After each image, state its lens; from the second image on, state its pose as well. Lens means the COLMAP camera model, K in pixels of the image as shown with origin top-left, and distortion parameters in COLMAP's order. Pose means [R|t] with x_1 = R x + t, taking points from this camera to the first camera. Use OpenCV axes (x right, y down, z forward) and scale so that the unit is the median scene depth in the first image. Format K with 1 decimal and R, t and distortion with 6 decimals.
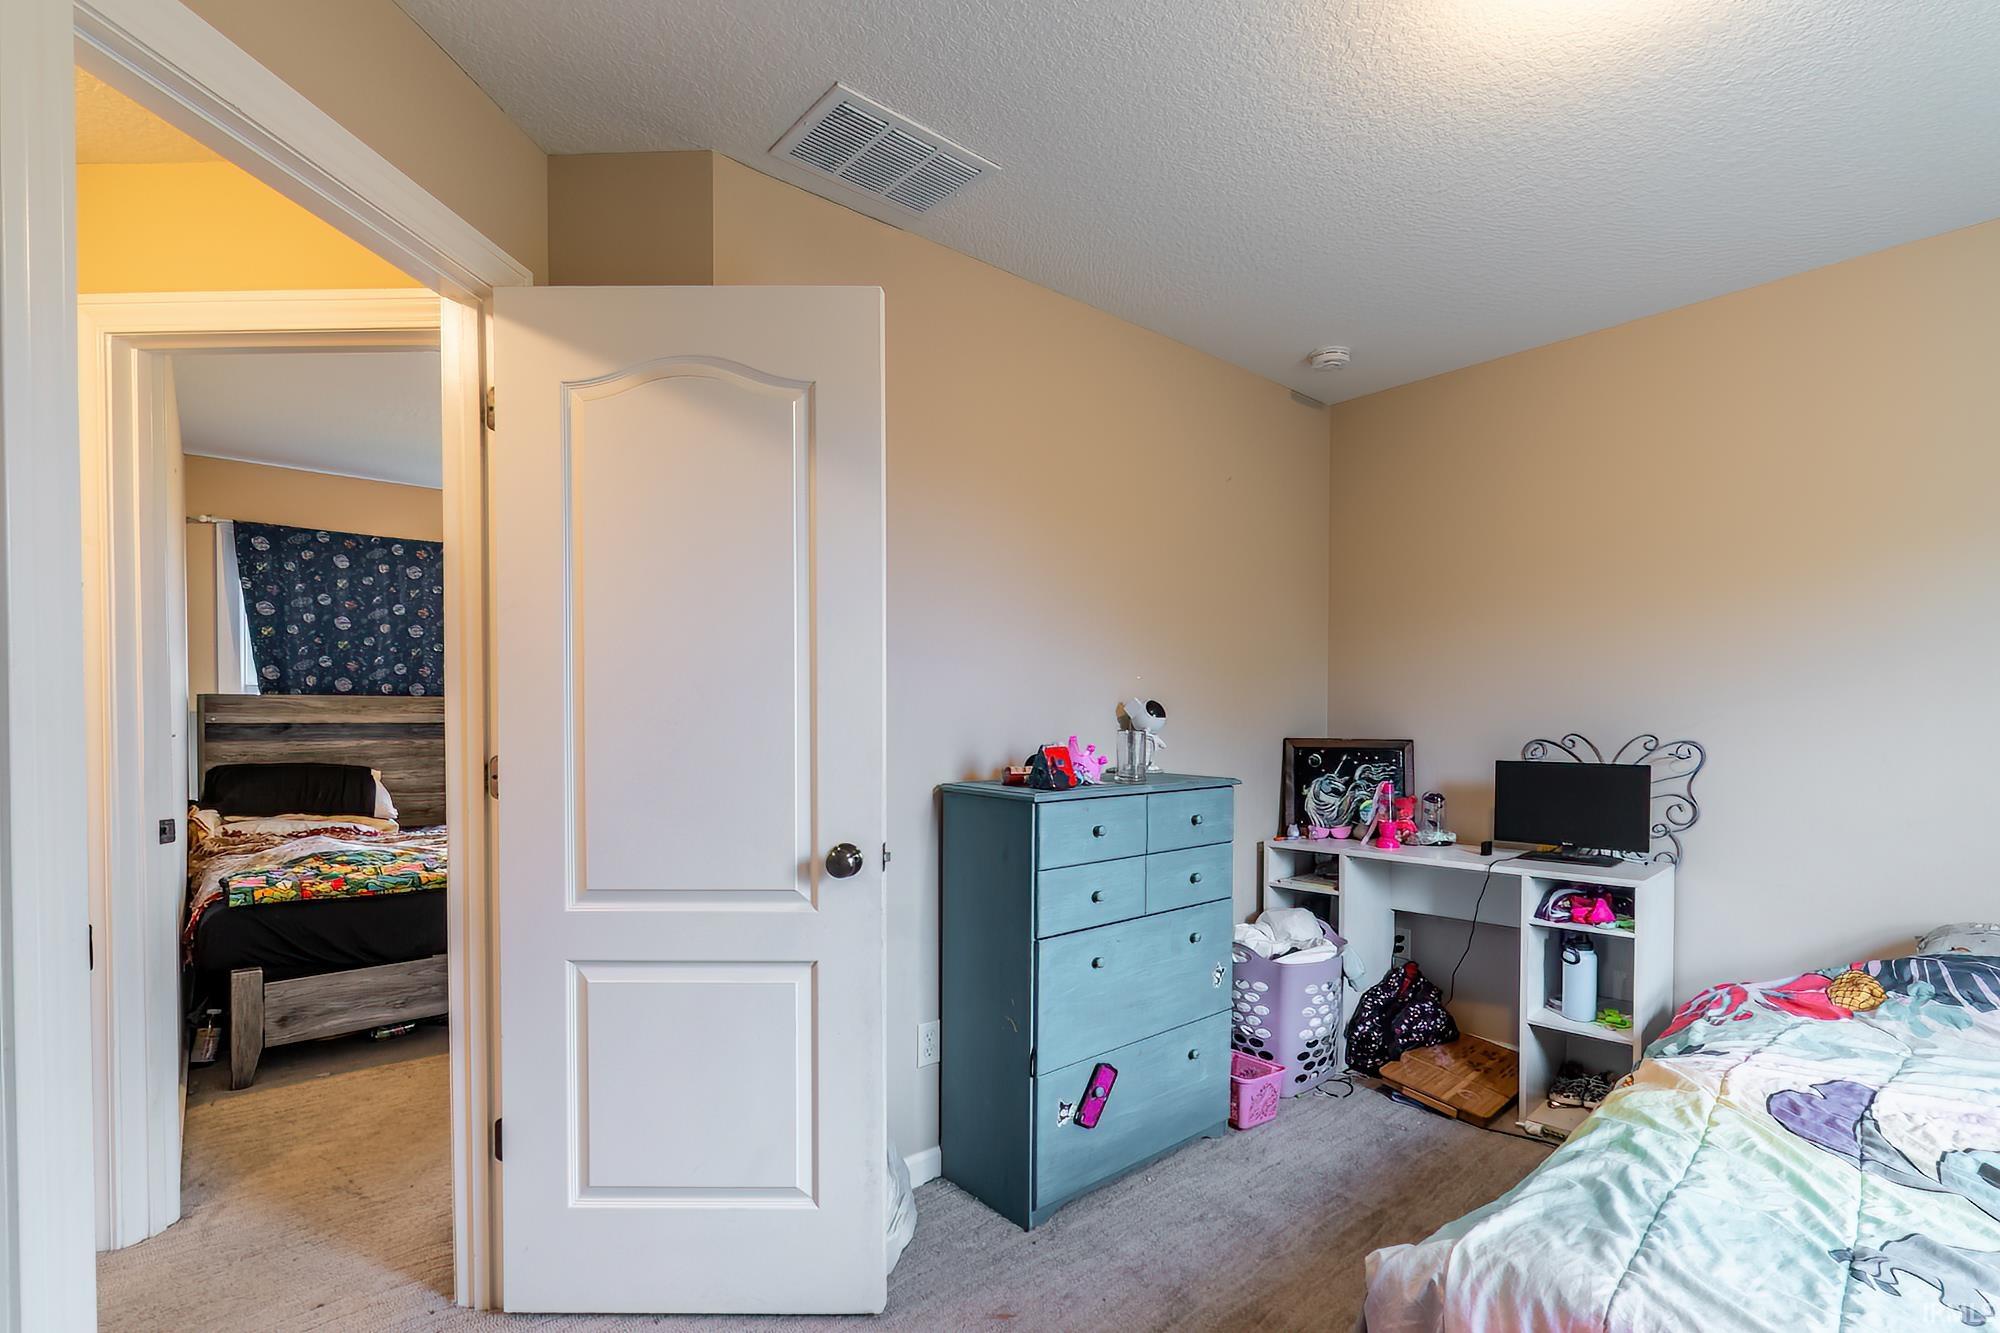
lens RADIAL K [[870.6, 0, 1052.1], [0, 870.6, 721.7], [0, 0, 1]] dist [0.000260, -0.001321]
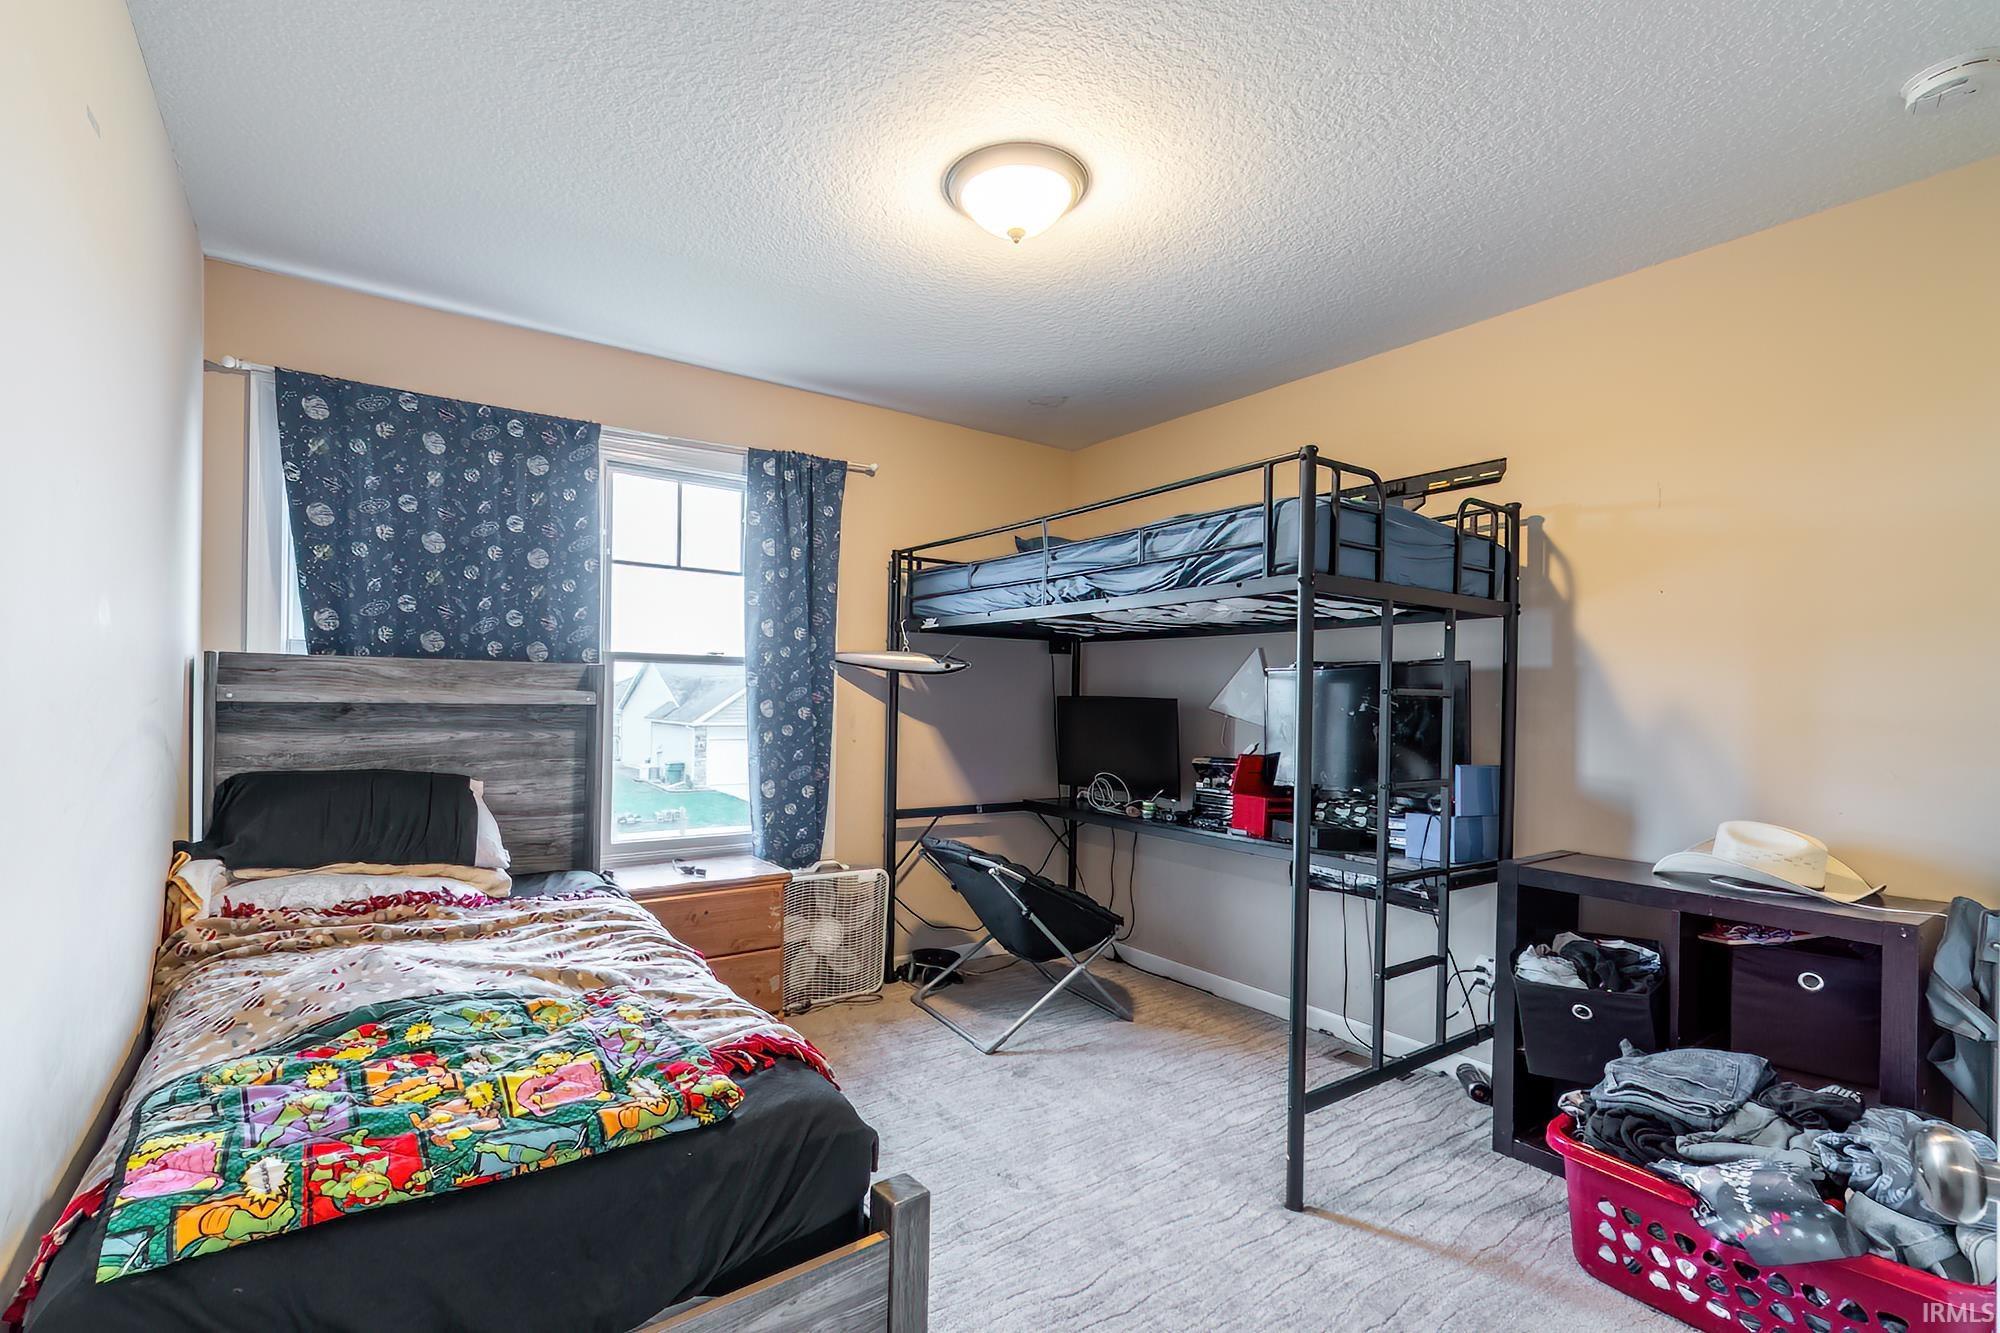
lens RADIAL K [[940.0, 0, 989.5], [0, 940.0, 685.6], [0, 0, 1]] dist [-0.001444, 0.000530]
pose [[0.989099, 0.010769, -0.146856, -0.338163], [-0.013645, 0.999734, -0.018594, -0.004276], [0.146617, 0.020395, 0.988983, 0.415464]]
